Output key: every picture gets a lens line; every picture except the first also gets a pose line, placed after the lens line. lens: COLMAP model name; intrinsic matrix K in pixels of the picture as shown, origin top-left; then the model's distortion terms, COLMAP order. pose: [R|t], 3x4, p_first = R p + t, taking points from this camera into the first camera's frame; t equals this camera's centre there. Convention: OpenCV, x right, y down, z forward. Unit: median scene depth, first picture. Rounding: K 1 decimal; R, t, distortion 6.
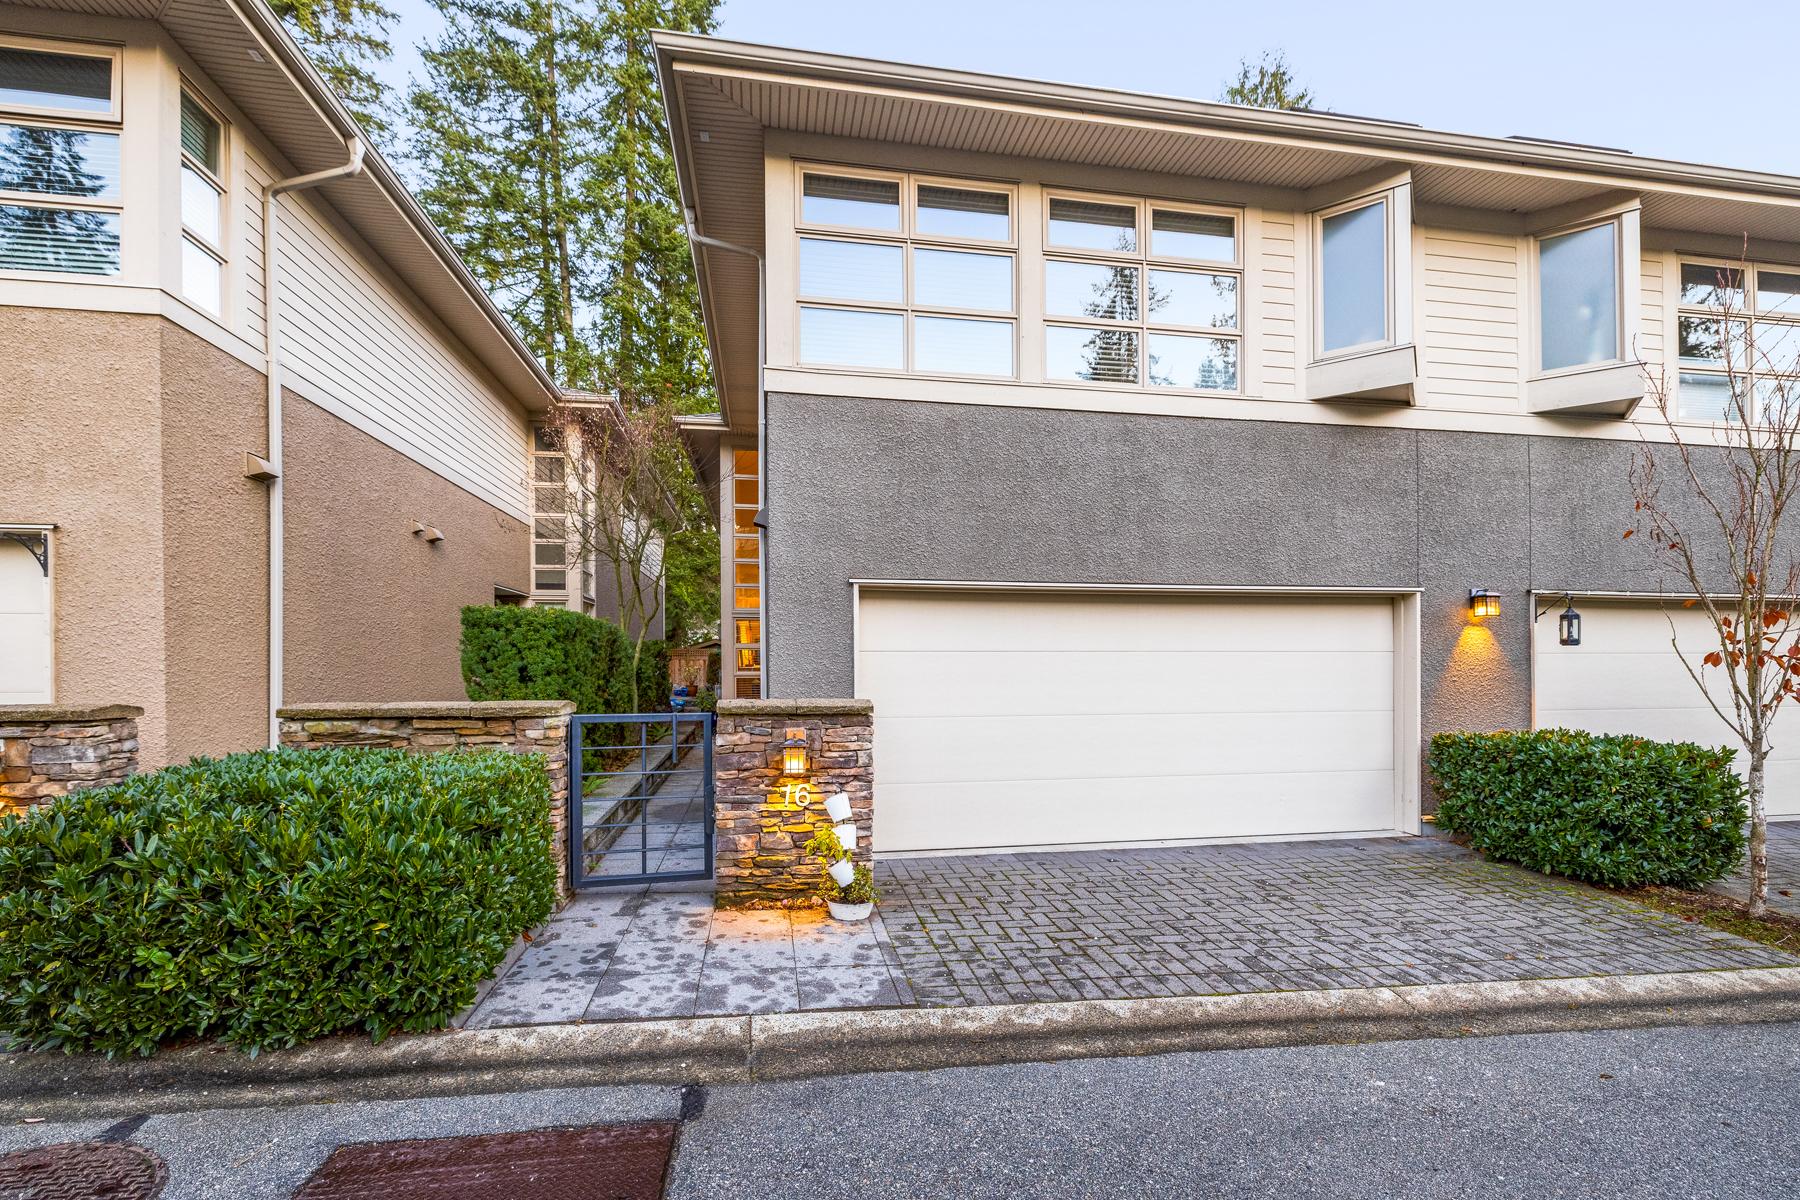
lens RADIAL K [[767.5, 0, 904.4], [0, 767.5, 623.9], [0, 0, 1]] dist [0.000834, 0.000505]
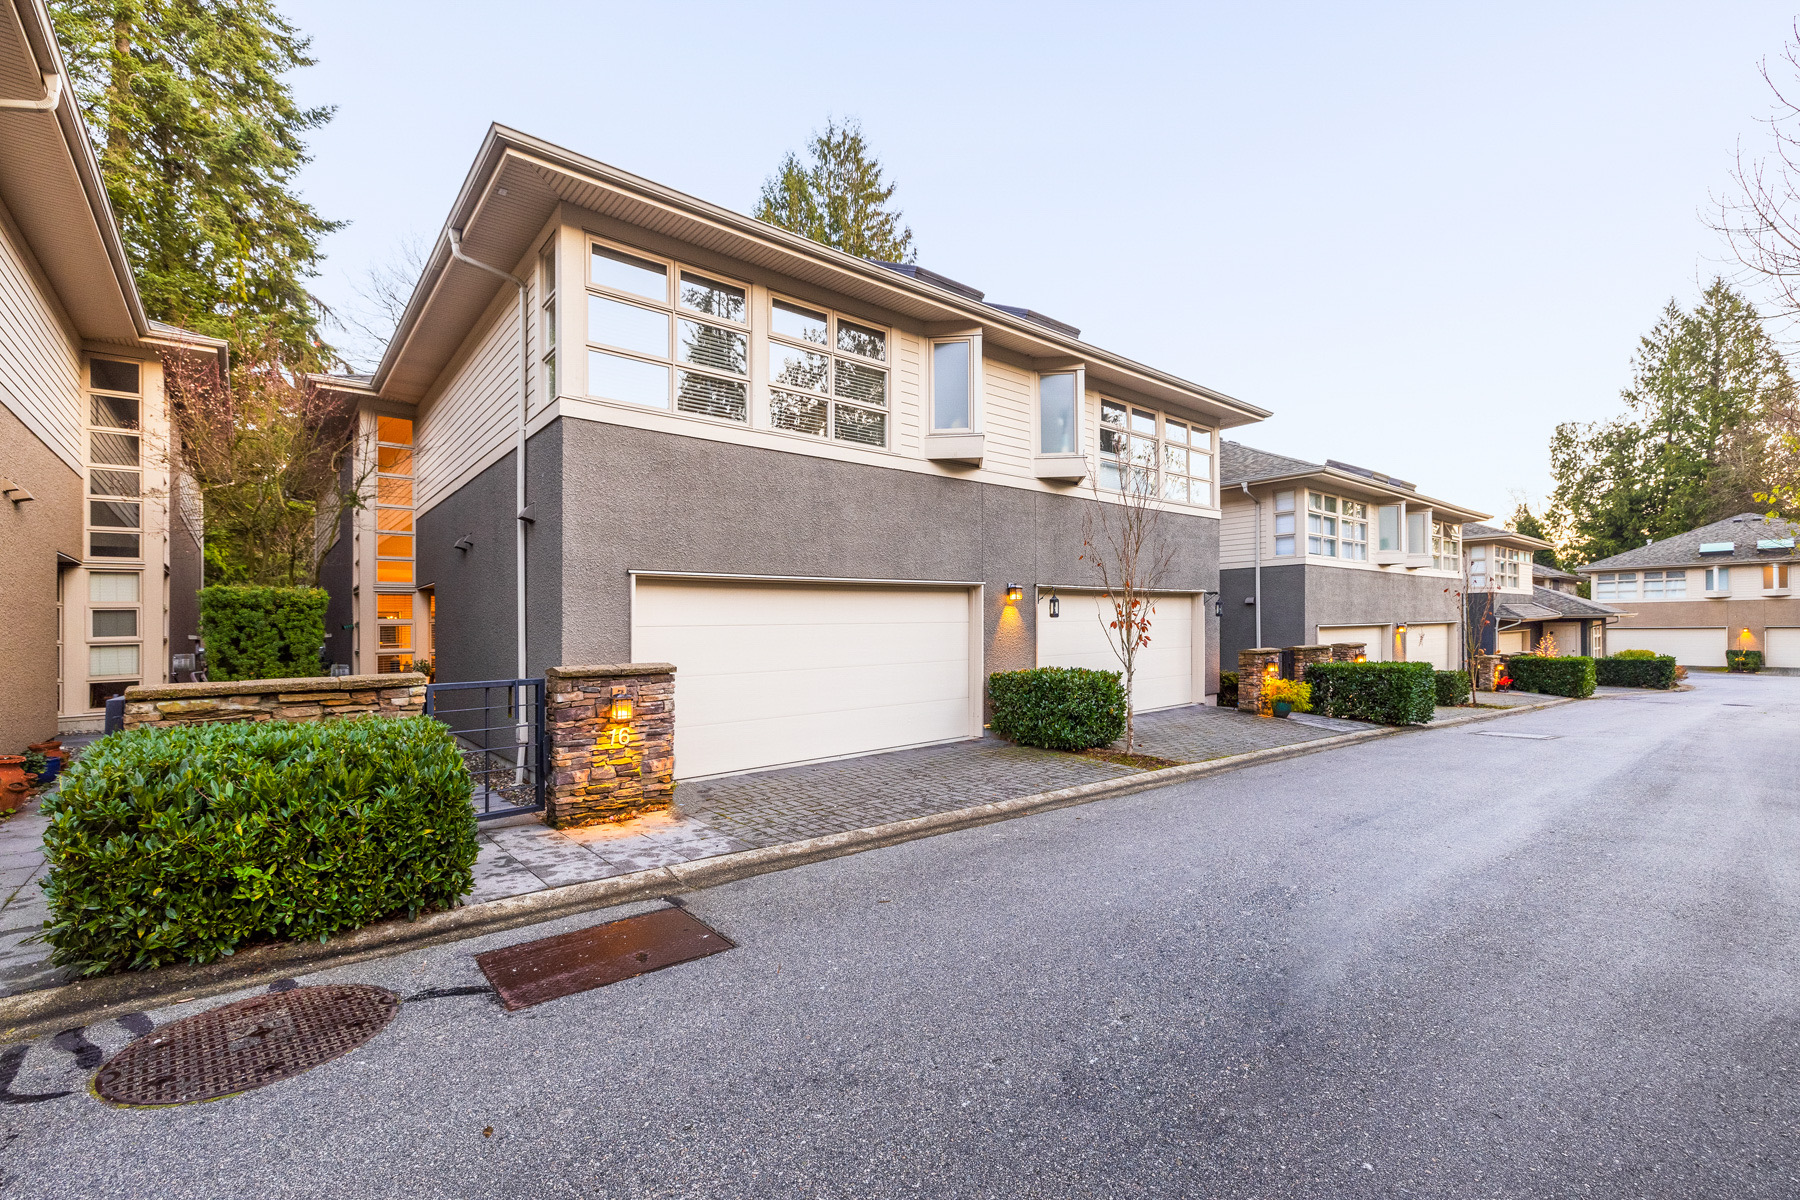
lens RADIAL K [[755.1, 0, 902.4], [0, 755.1, 577.5], [0, 0, 1]] dist [-0.000270, 0.000164]
pose [[0.859202, 0.019292, 0.511273, -0.359105], [-0.007865, 0.999669, -0.024504, -0.021529], [-0.511576, 0.017033, 0.859069, -0.343140]]
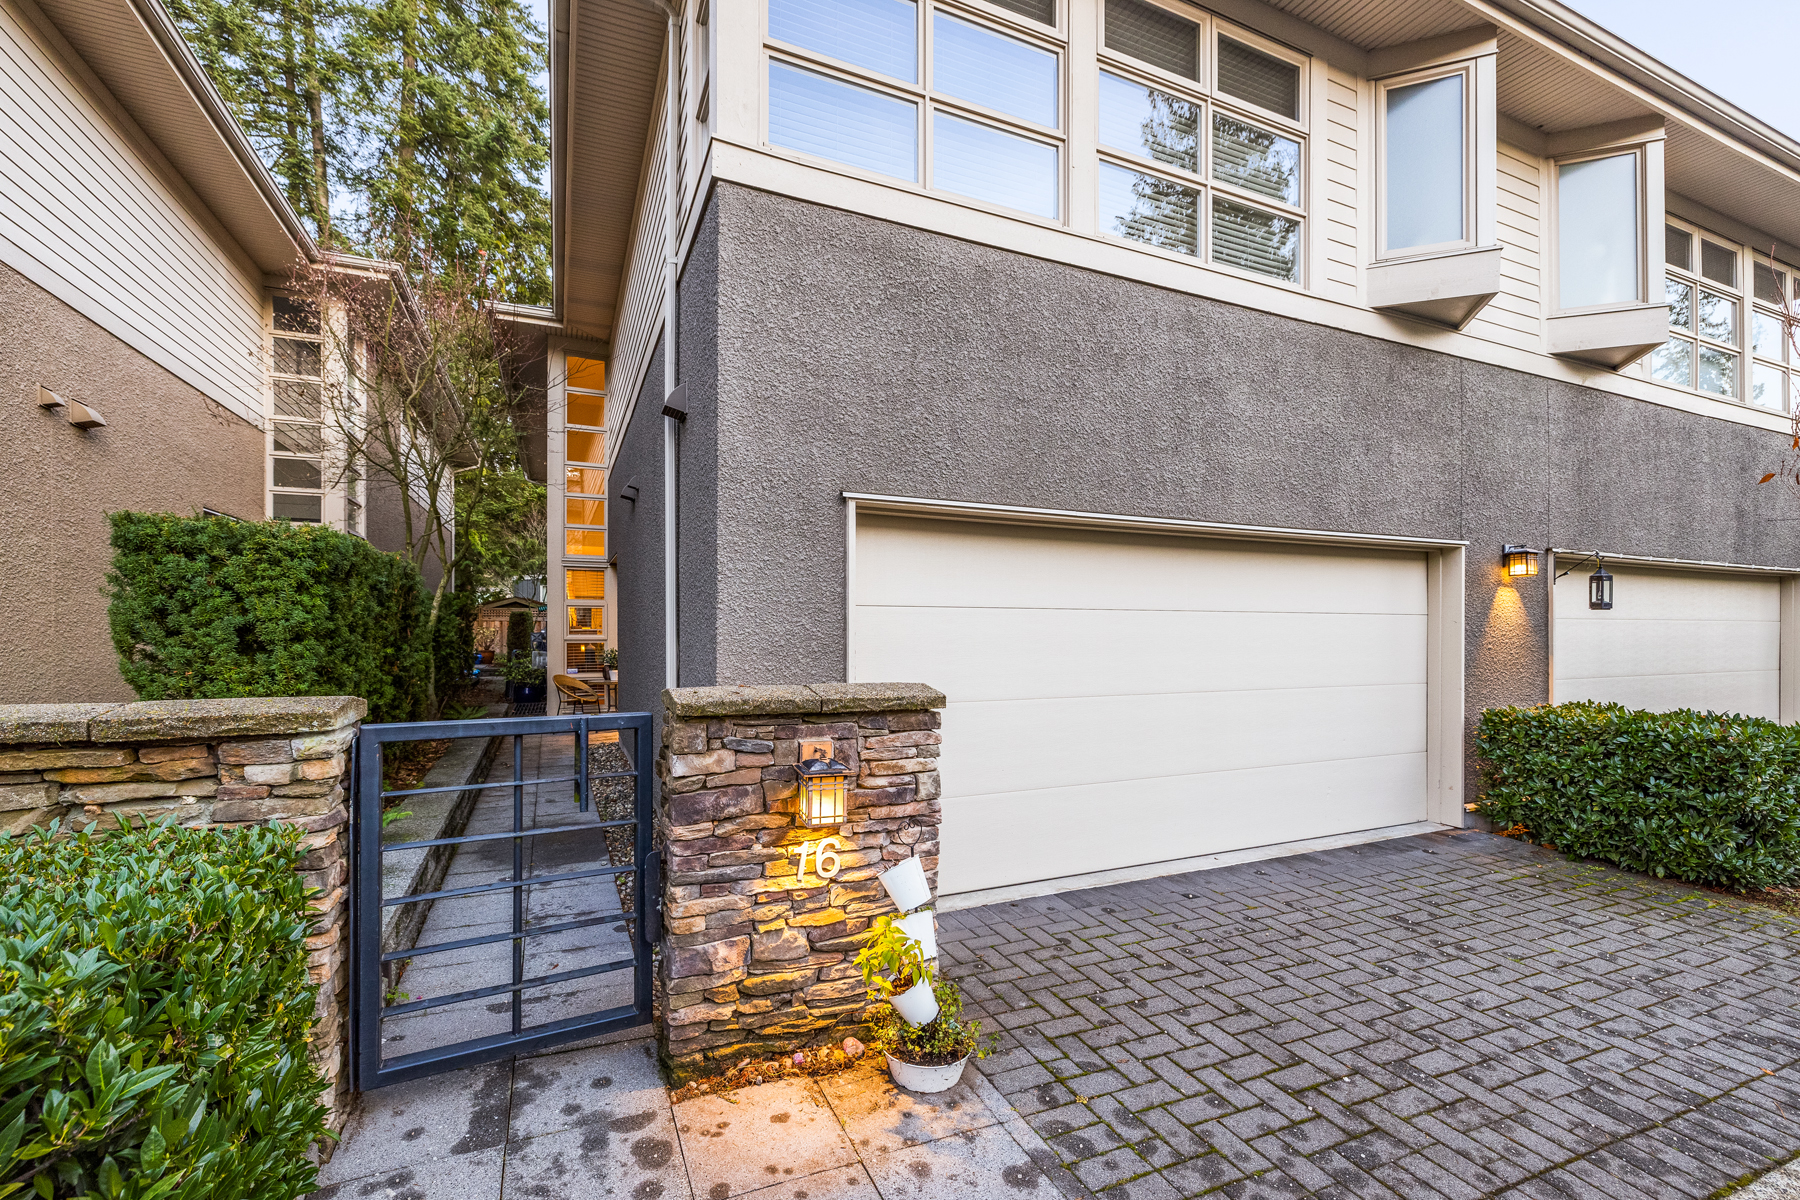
lens RADIAL K [[753.3, 0, 889.1], [0, 753.3, 598.5], [0, 0, 1]] dist [0.001833, 0.000054]
pose [[0.971919, 0.014764, 0.234853, -0.201898], [-0.017881, 0.999778, 0.011148, 0.025369], [-0.234636, -0.015035, 0.971967, 0.421324]]
